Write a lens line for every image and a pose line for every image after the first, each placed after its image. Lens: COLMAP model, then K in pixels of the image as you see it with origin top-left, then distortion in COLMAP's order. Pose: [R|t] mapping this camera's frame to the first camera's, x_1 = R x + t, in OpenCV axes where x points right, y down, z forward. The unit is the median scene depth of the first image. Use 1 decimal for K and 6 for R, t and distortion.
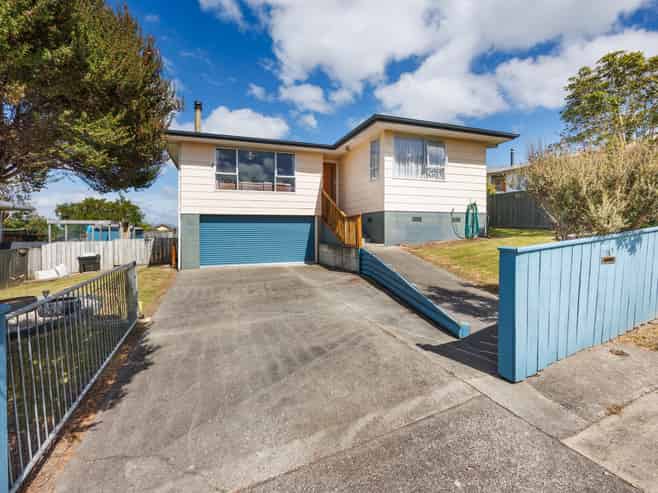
lens RADIAL K [[293.7, 0, 320.4], [0, 293.7, 237.2], [0, 0, 1]] dist [-0.001324, -0.000316]
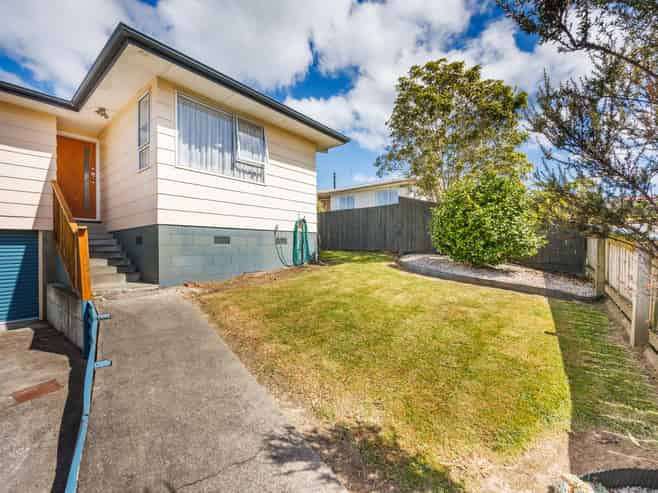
lens RADIAL K [[293.7, 0, 320.4], [0, 293.7, 237.2], [0, 0, 1]] dist [-0.001324, -0.000316]
pose [[0.857781, 0.014855, 0.513801, 0.177244], [0.017510, 0.998158, -0.058092, -0.025277], [-0.513718, 0.058827, 0.855940, 0.339358]]
